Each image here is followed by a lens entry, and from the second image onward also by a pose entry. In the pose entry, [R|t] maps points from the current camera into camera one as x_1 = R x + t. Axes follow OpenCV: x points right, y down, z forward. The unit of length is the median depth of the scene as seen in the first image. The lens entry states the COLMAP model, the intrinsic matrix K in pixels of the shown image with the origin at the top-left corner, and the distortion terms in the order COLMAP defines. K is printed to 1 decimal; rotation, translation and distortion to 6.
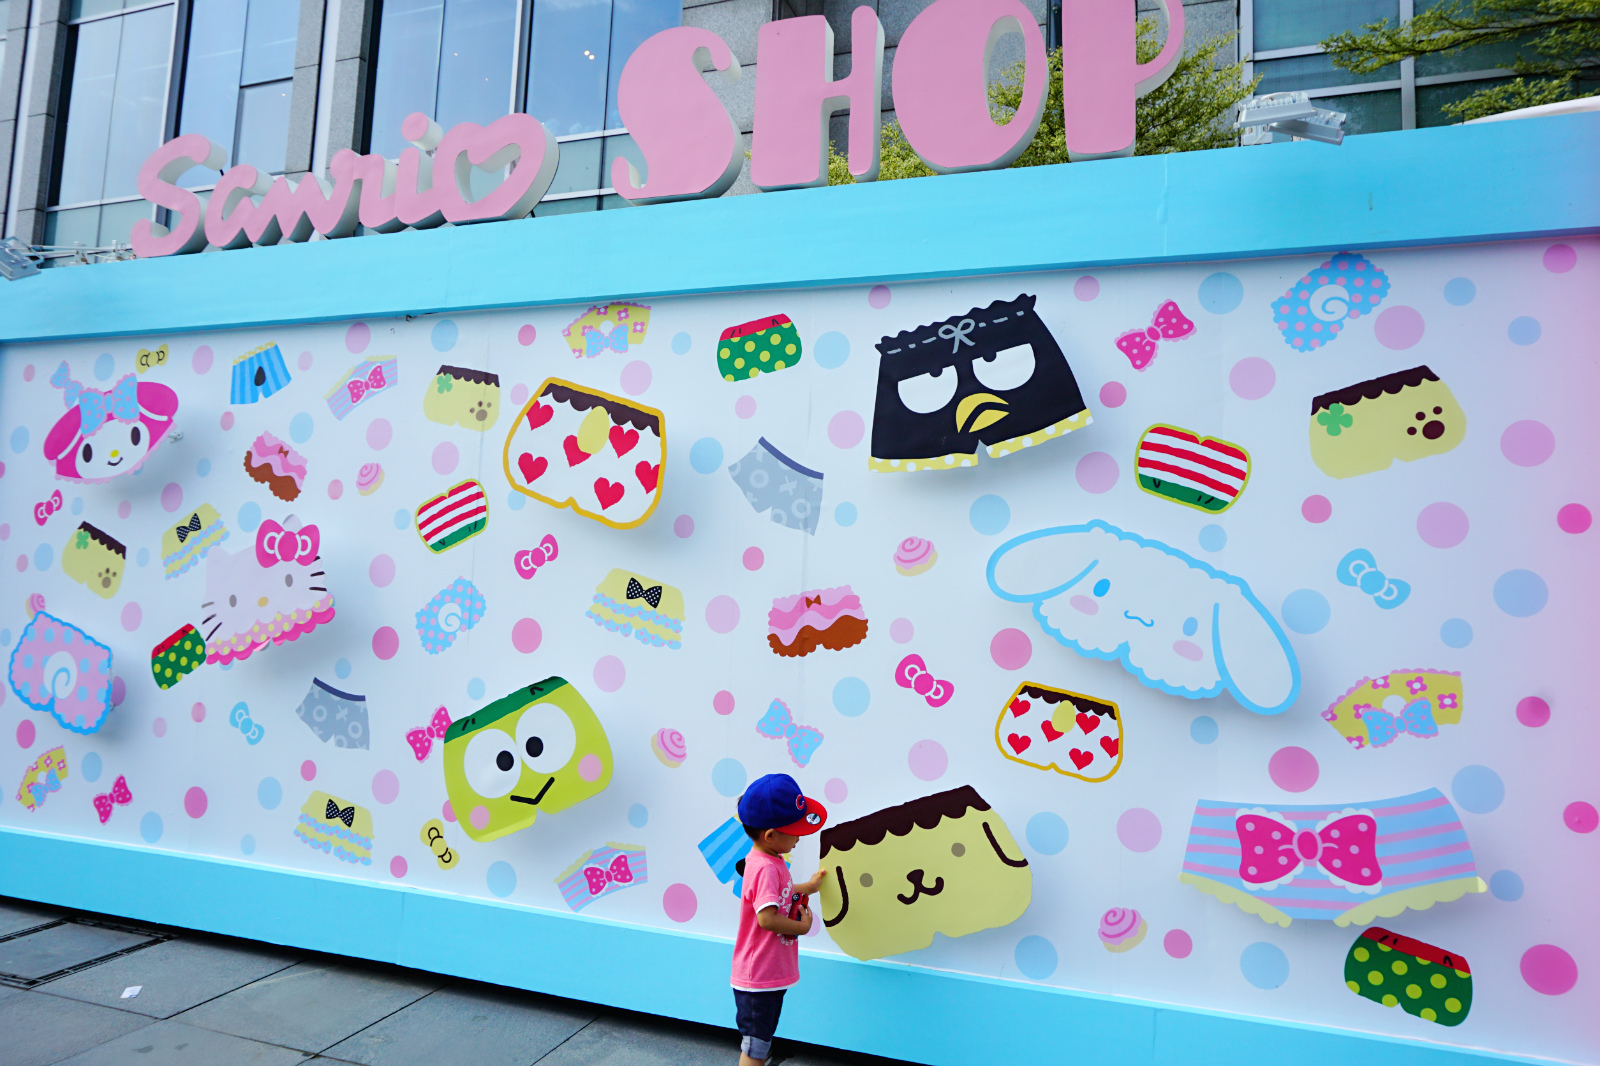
lens RADIAL K [[1058.7, 0, 800.0], [0, 1058.7, 533.0], [0, 0, 1]] dist [-0.053060, 0.040857]
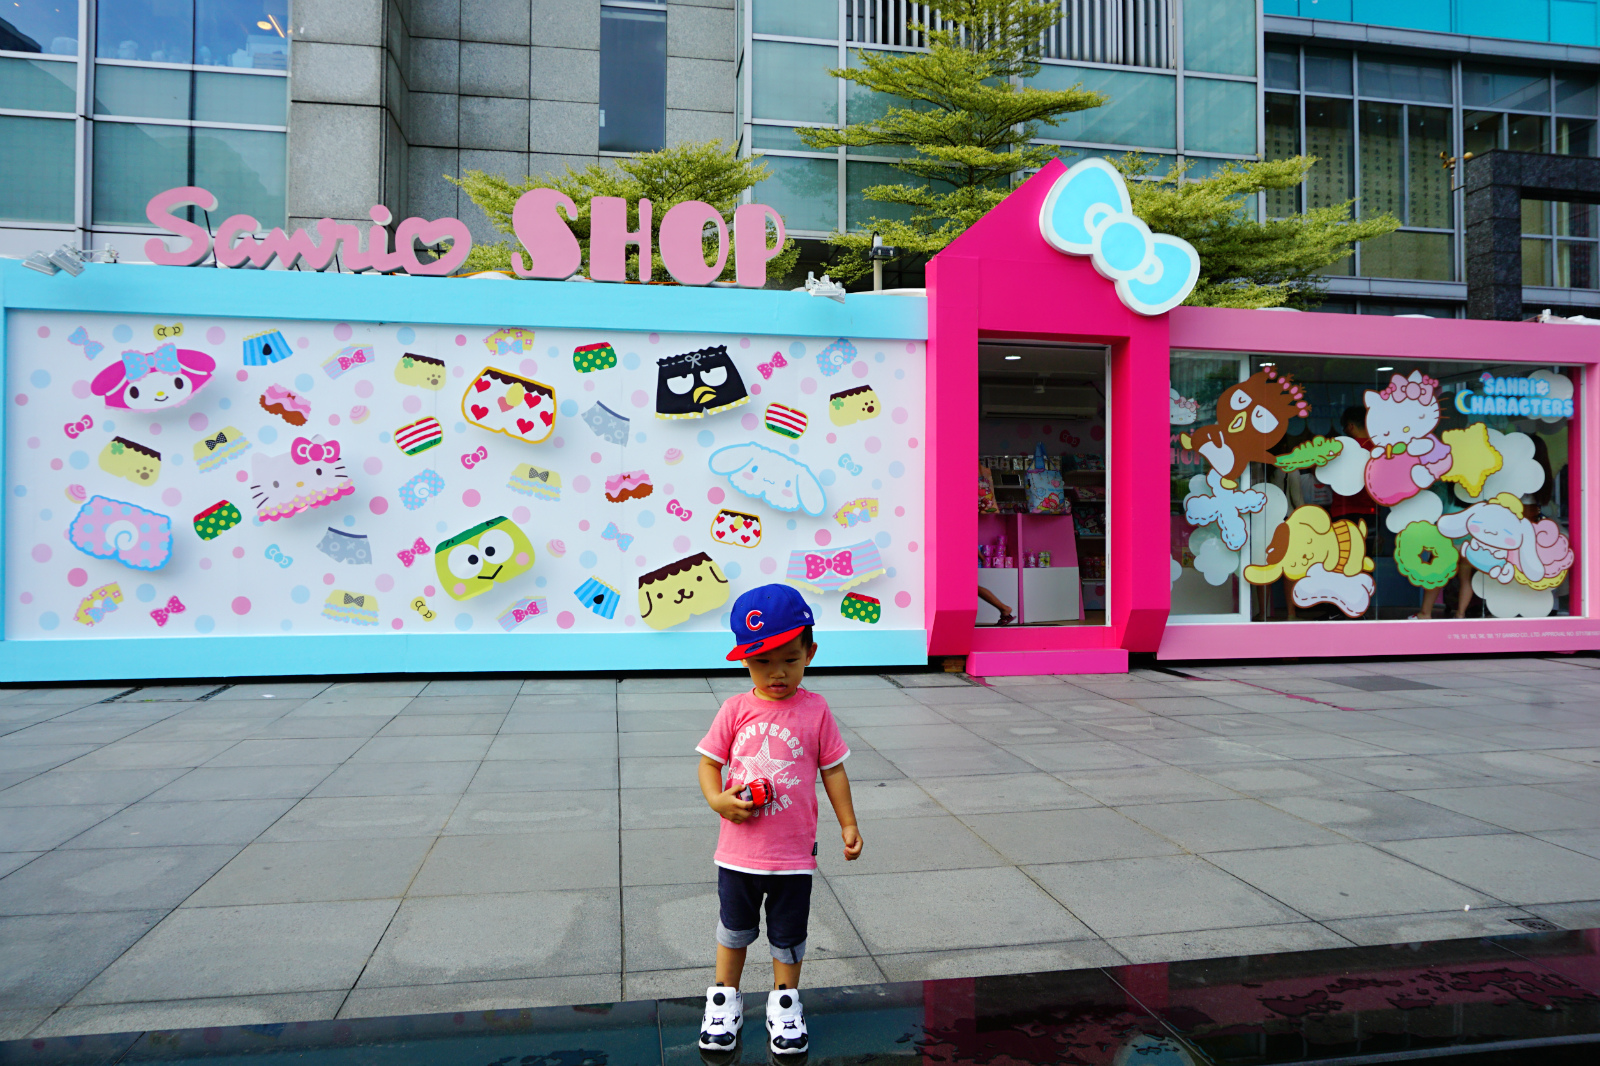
lens RADIAL K [[1058.7, 0, 800.0], [0, 1058.7, 533.0], [0, 0, 1]] dist [-0.053060, 0.040857]
pose [[0.870467, -0.037003, 0.490835, -0.713850], [-0.007973, 0.995980, 0.089225, -0.017723], [-0.492163, -0.081581, 0.866672, -1.029361]]
